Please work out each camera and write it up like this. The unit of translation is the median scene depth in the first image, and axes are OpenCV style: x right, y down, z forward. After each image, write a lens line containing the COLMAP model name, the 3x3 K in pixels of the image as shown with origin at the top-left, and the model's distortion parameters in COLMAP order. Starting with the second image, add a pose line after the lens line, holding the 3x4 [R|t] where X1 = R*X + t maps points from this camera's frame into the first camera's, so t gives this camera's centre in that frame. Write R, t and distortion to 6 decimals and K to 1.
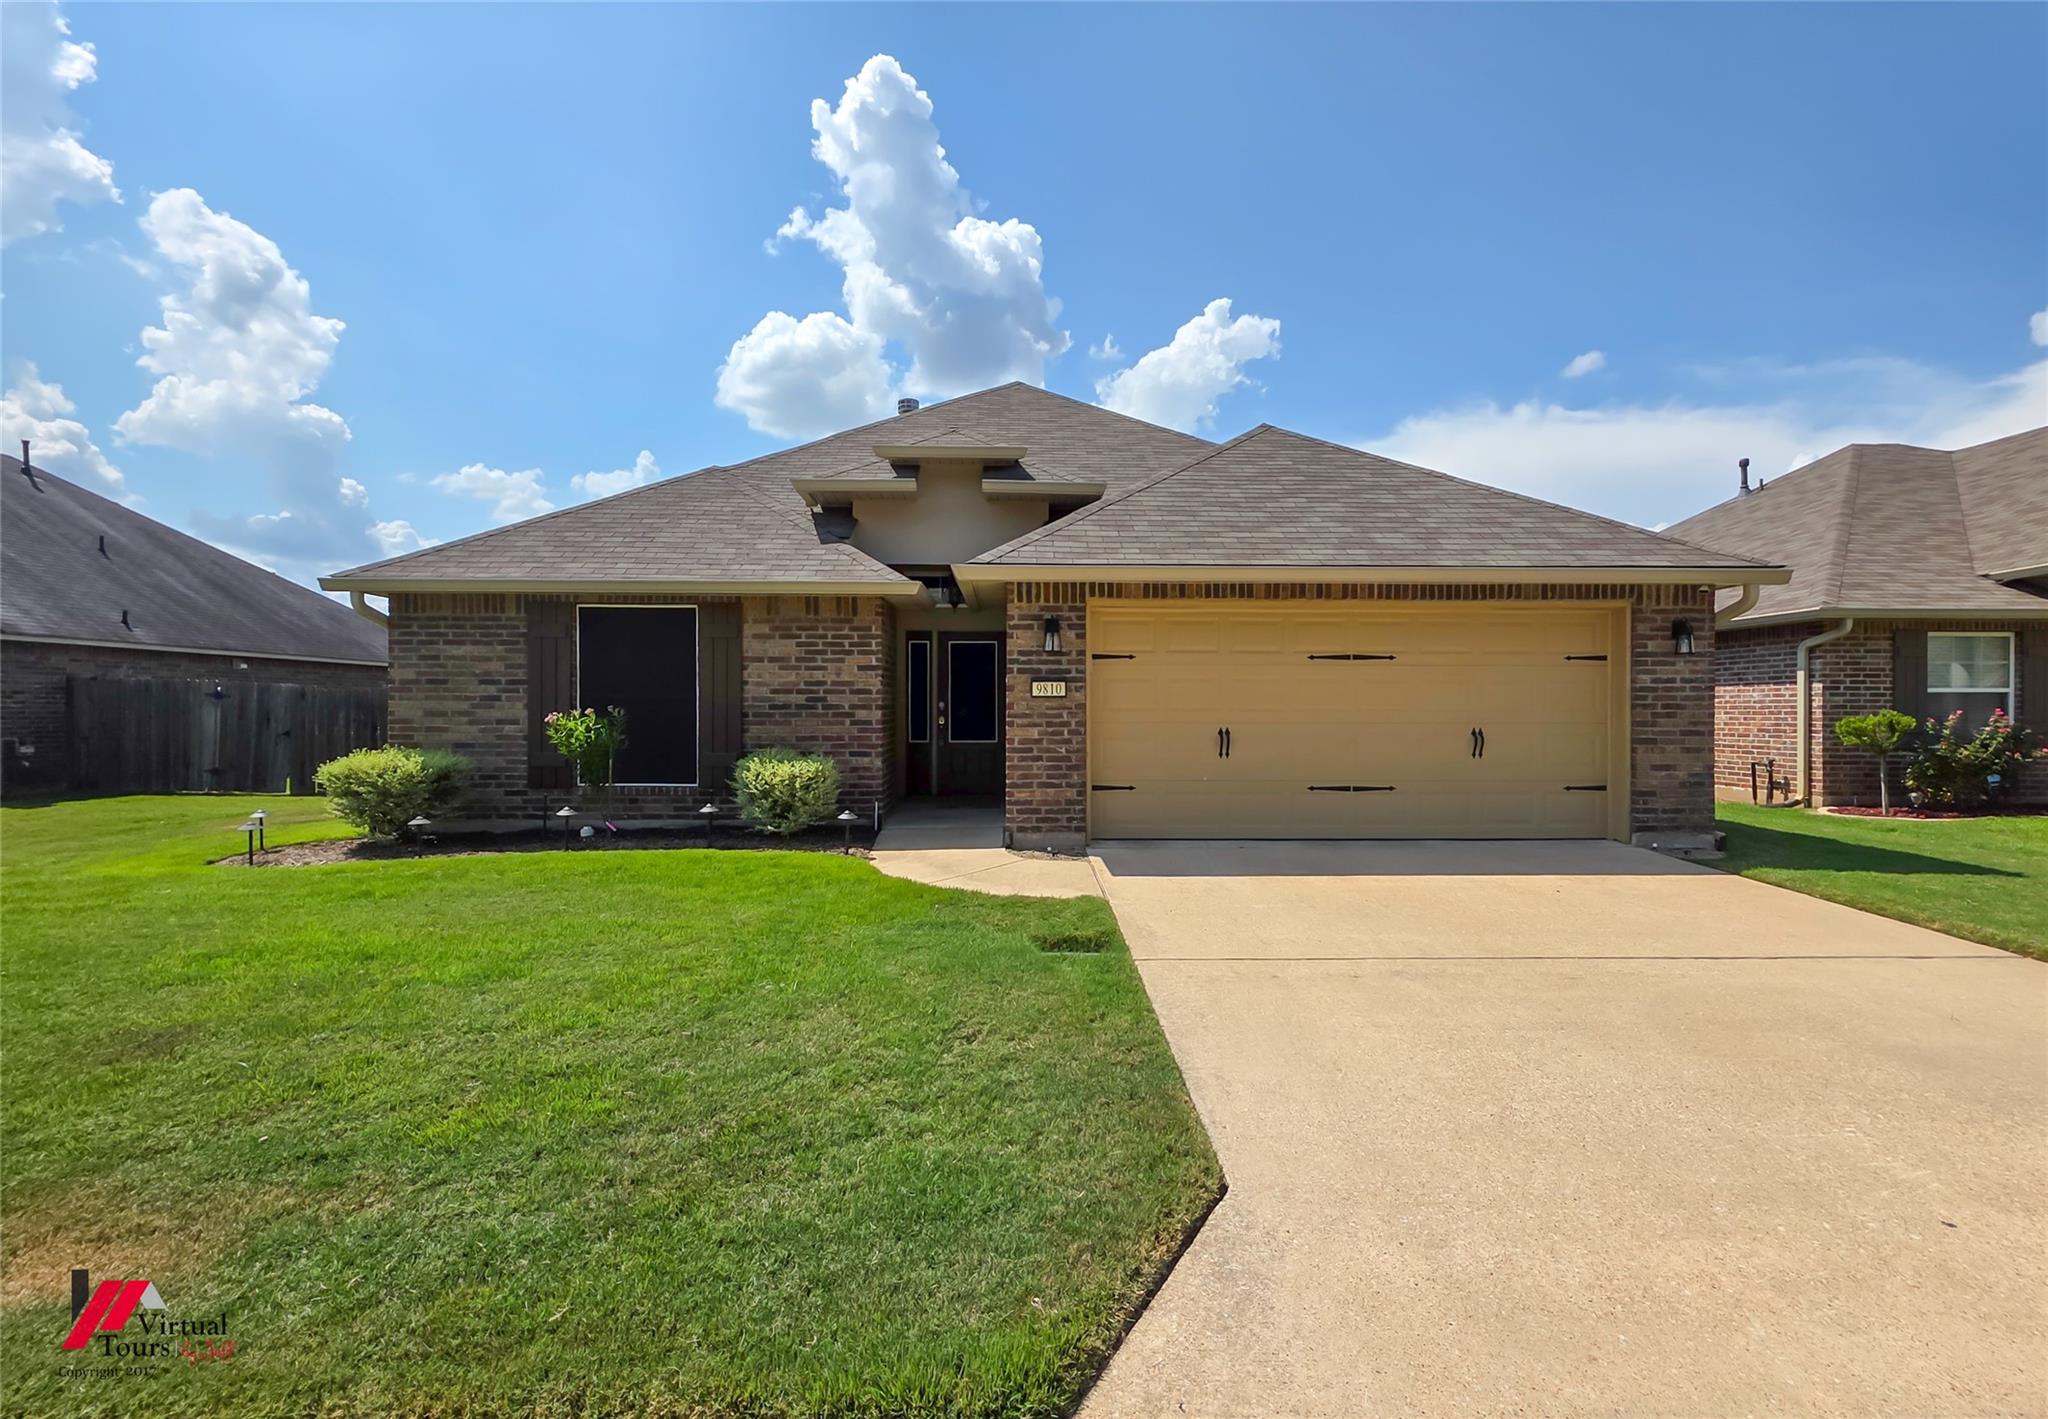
lens RADIAL K [[975.7, 0, 1037.8], [0, 975.7, 713.6], [0, 0, 1]] dist [0.006274, -0.003210]
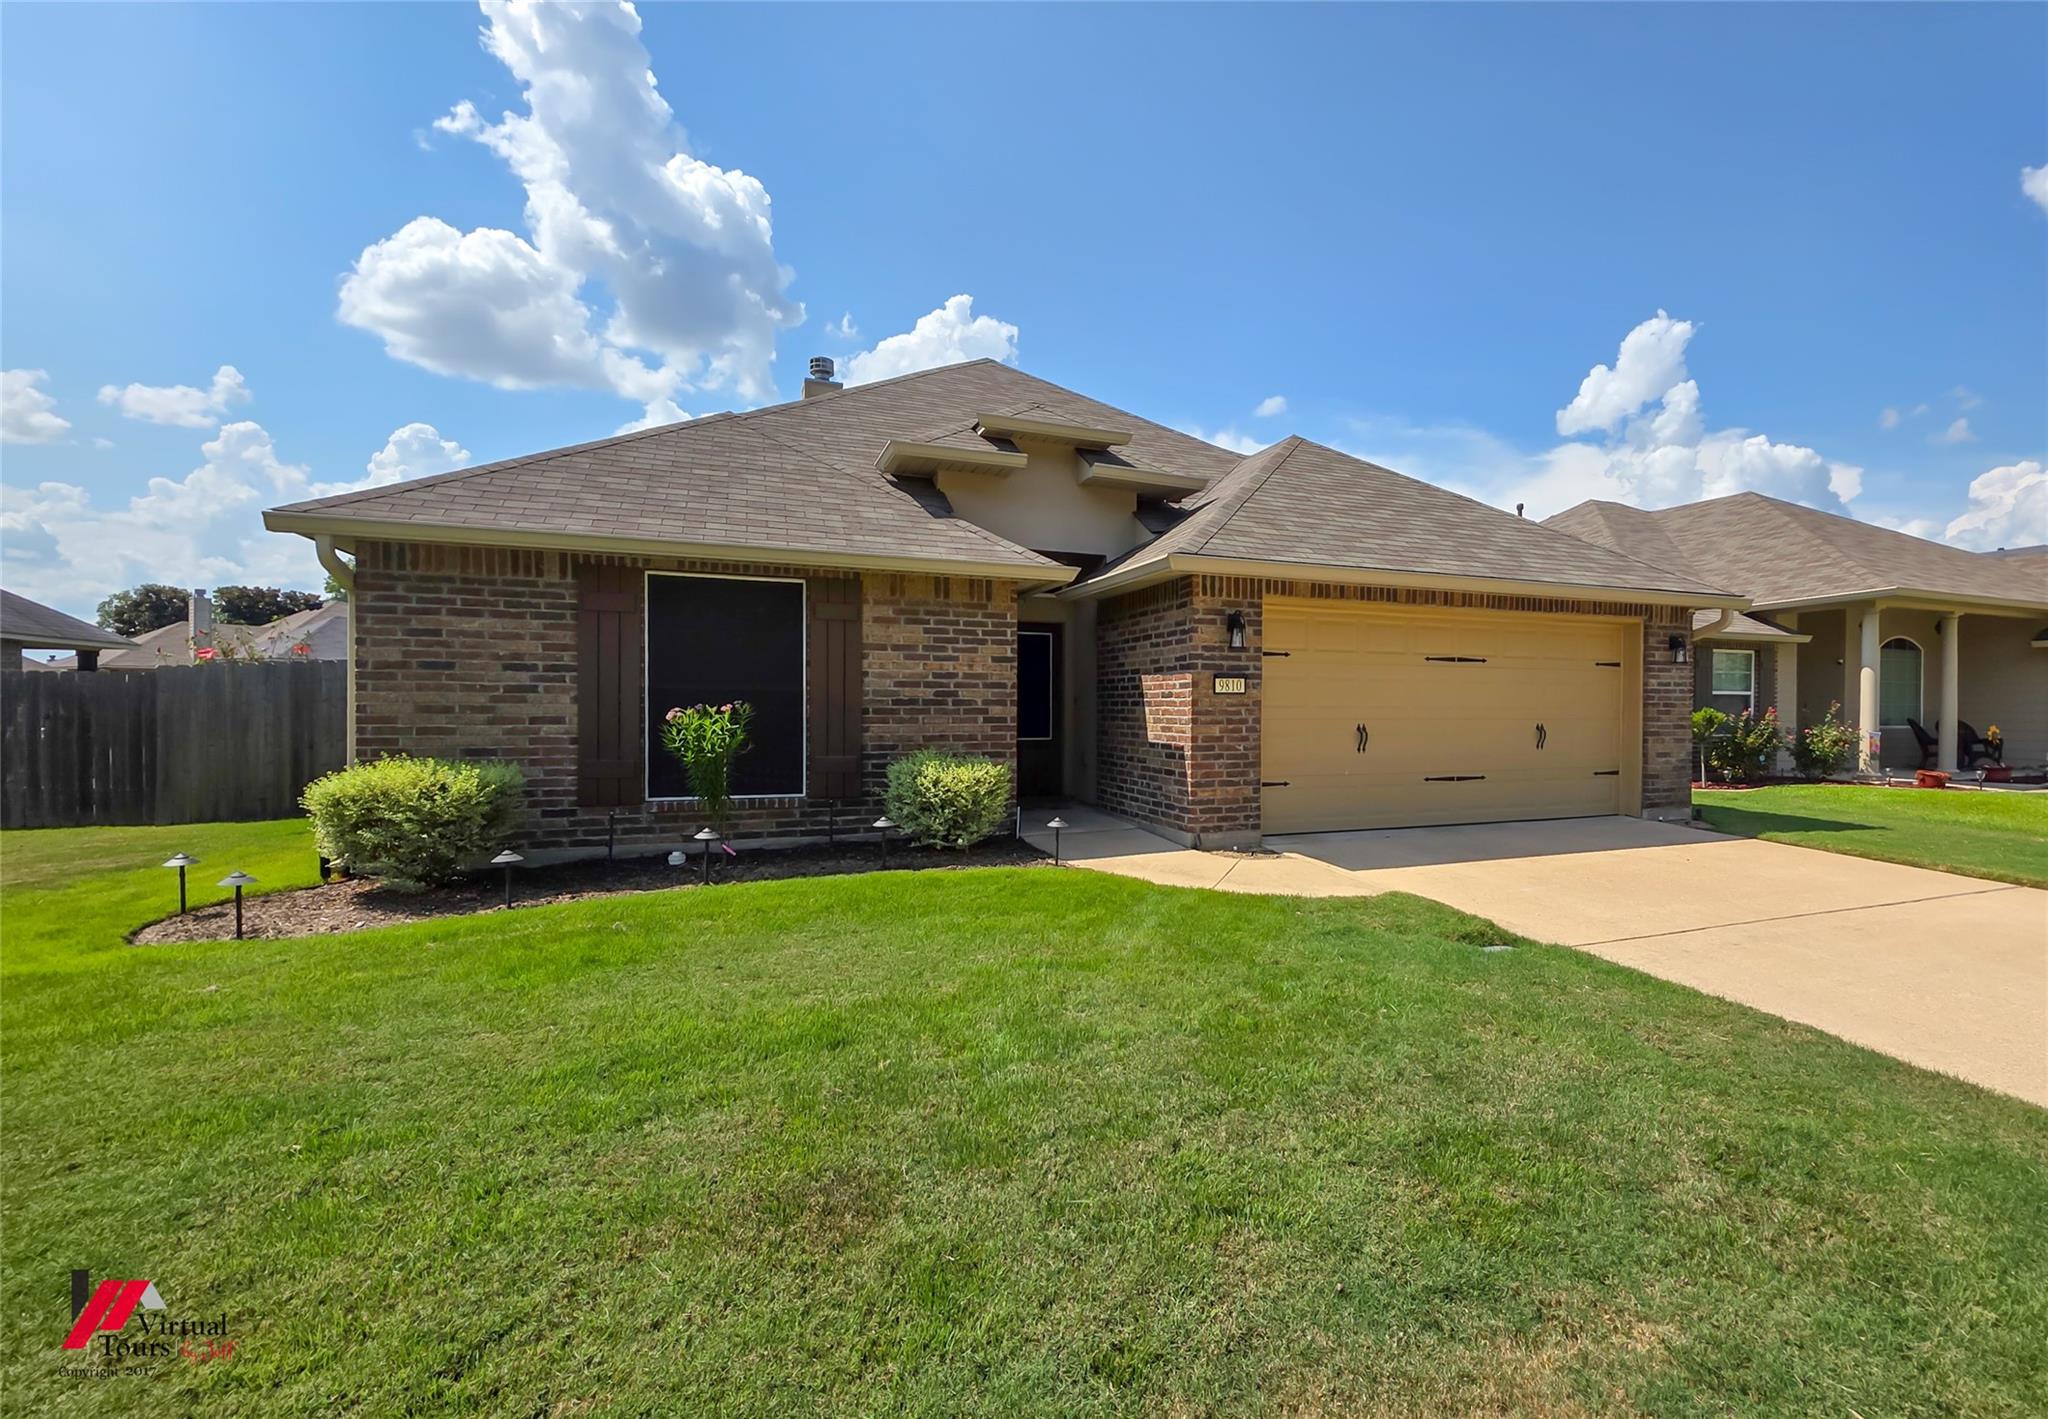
lens RADIAL K [[975.7, 0, 1031.5], [0, 975.7, 708.1], [0, 0, 1]] dist [0.006274, -0.003210]
pose [[0.920078, 0.001678, 0.391732, -0.498629], [-0.002438, 0.999996, 0.001442, -0.003011], [-0.391728, -0.002282, 0.920078, 0.155878]]
